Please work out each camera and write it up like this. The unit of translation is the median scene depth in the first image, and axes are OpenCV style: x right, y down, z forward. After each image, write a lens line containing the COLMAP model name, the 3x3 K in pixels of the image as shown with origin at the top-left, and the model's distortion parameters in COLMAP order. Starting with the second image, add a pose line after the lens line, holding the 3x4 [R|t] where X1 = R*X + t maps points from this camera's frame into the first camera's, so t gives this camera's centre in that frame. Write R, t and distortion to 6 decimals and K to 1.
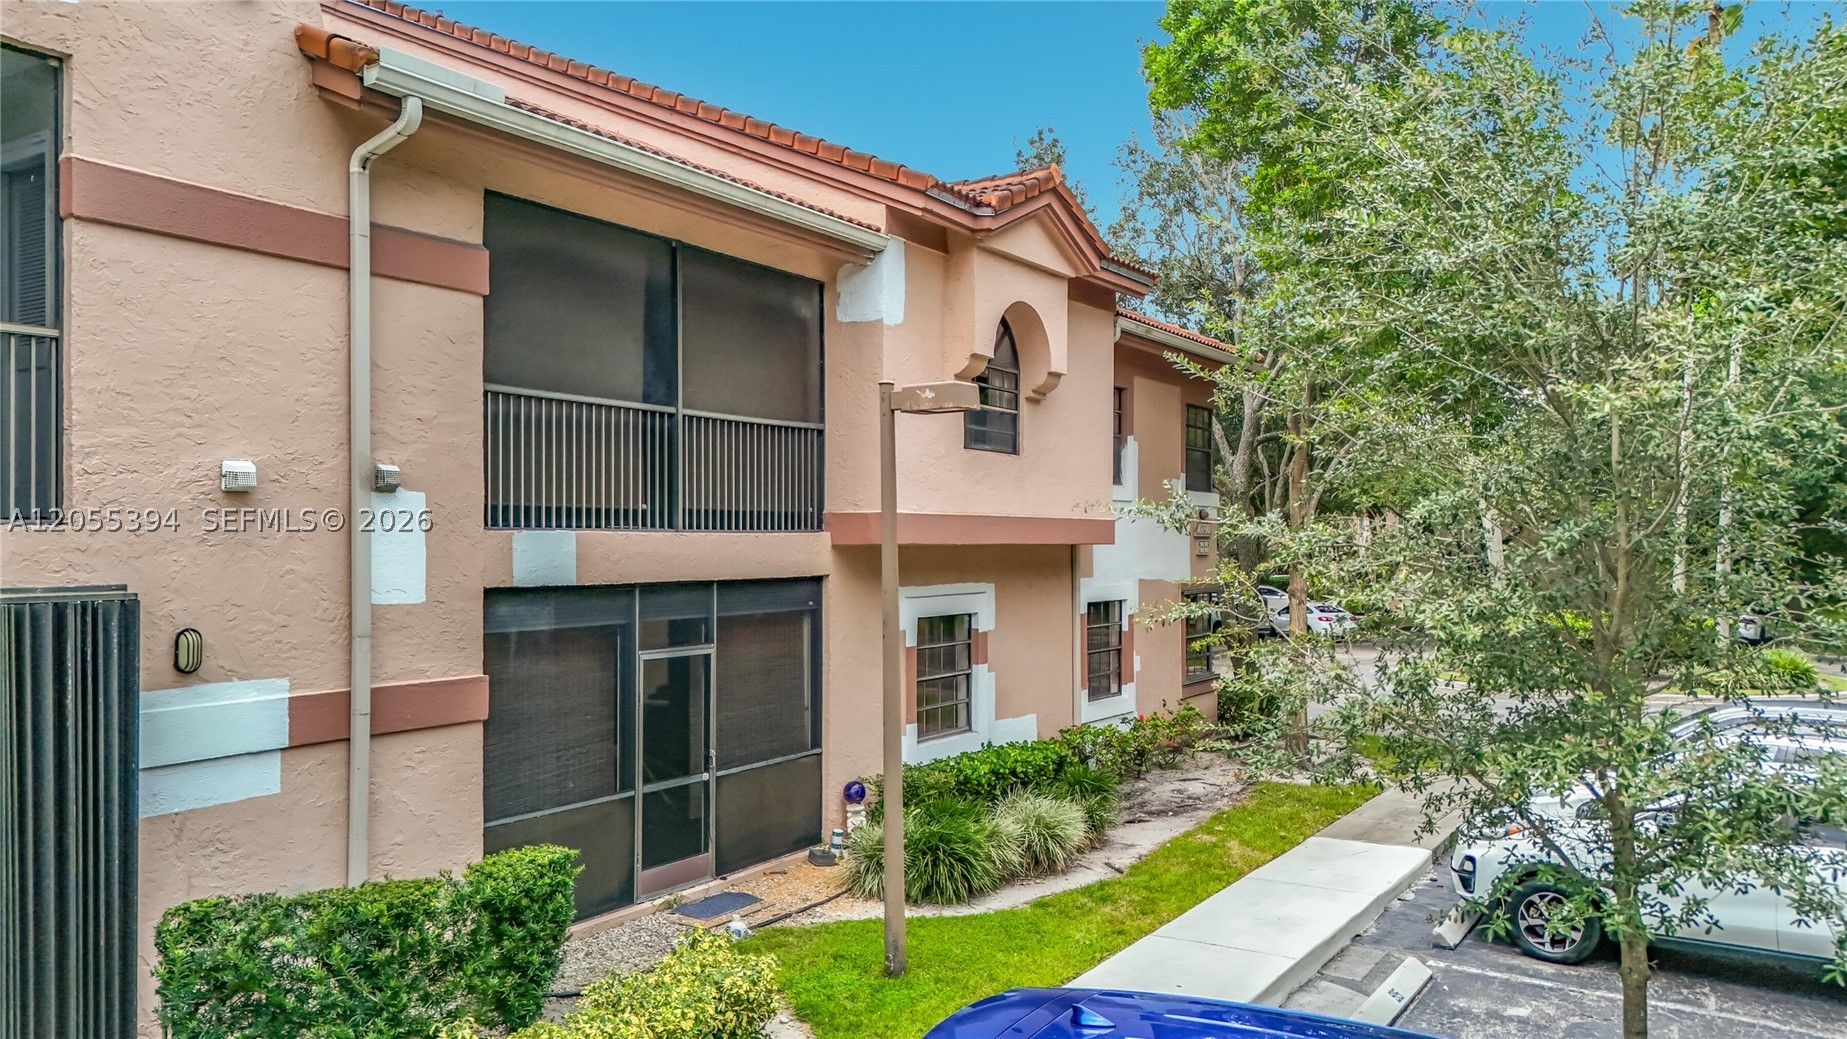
lens RADIAL K [[1345.6, 0, 925.3], [0, 1345.6, 558.8], [0, 0, 1]] dist [0.030977, -0.040348]
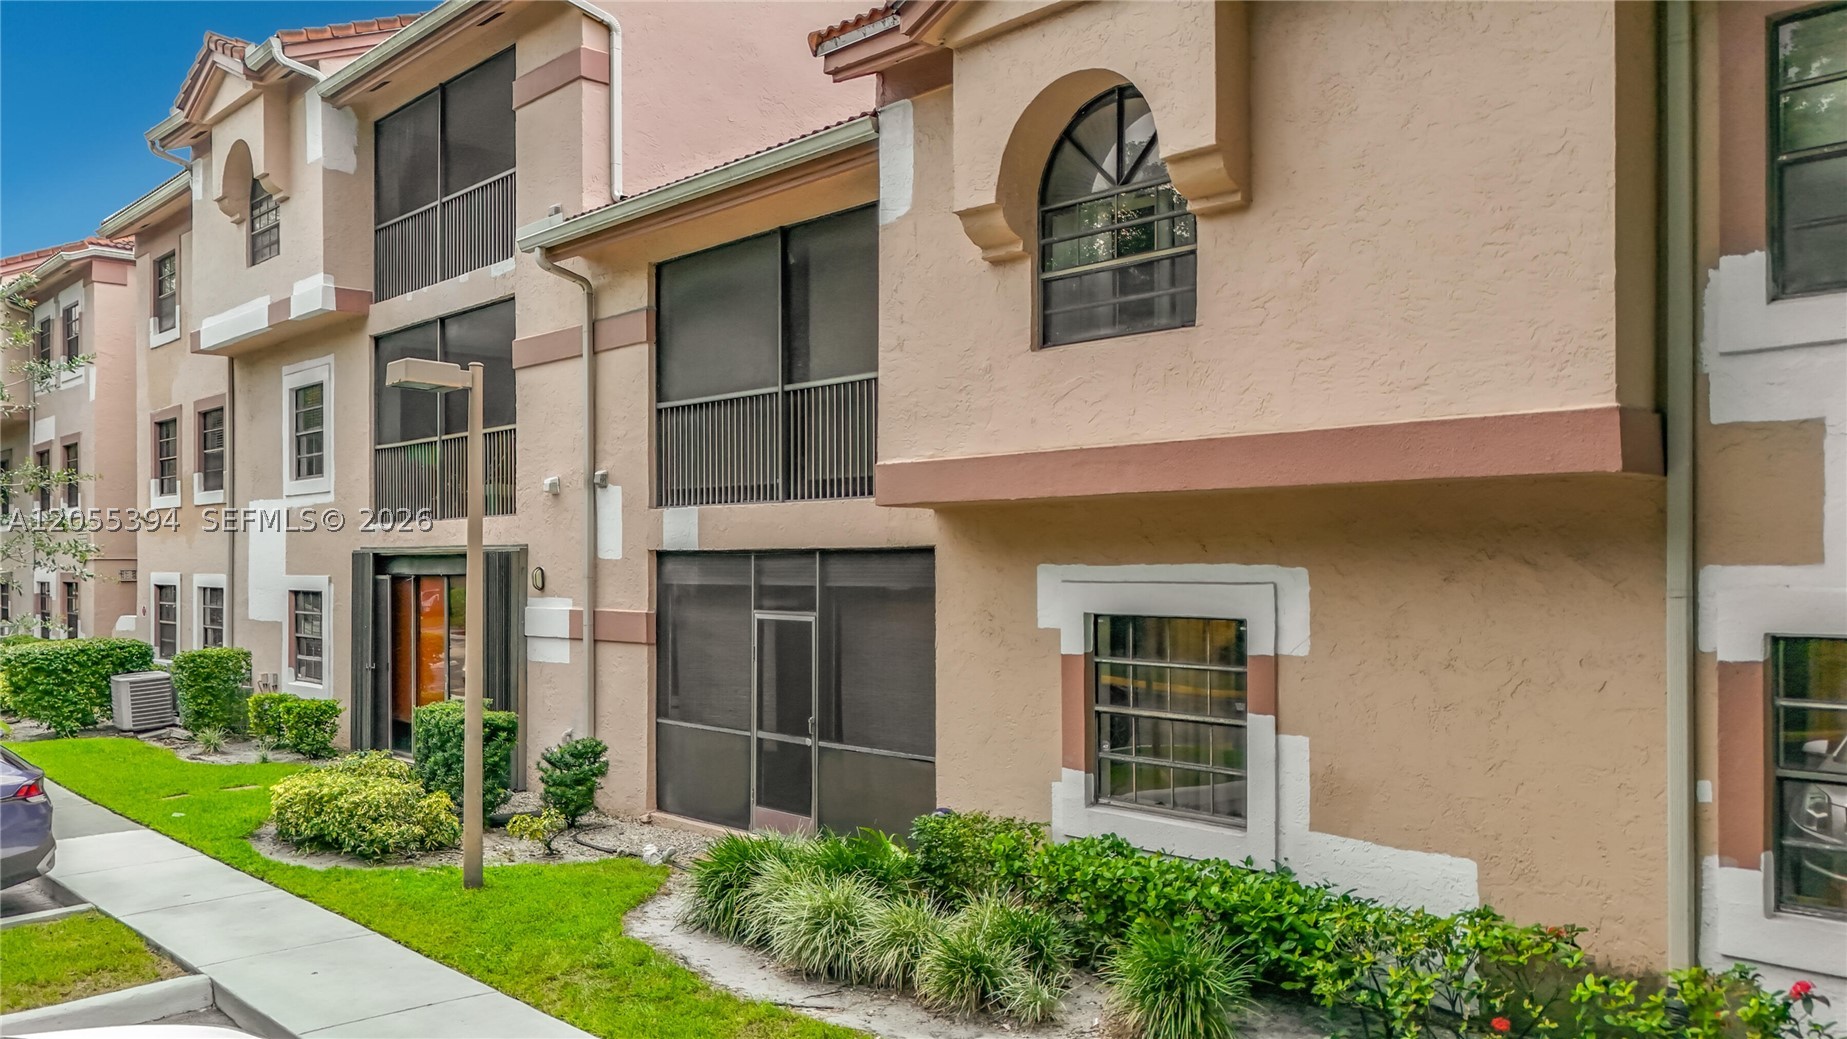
lens RADIAL K [[1392.2, 0, 912.9], [0, 1392.2, 551.0], [0, 0, 1]] dist [0.024057, -0.006151]
pose [[-0.241559, 0.018214, -0.970215, 0.844724], [0.010869, 0.999812, 0.016064, 0.002274], [0.970325, -0.006664, -0.241712, 1.356508]]
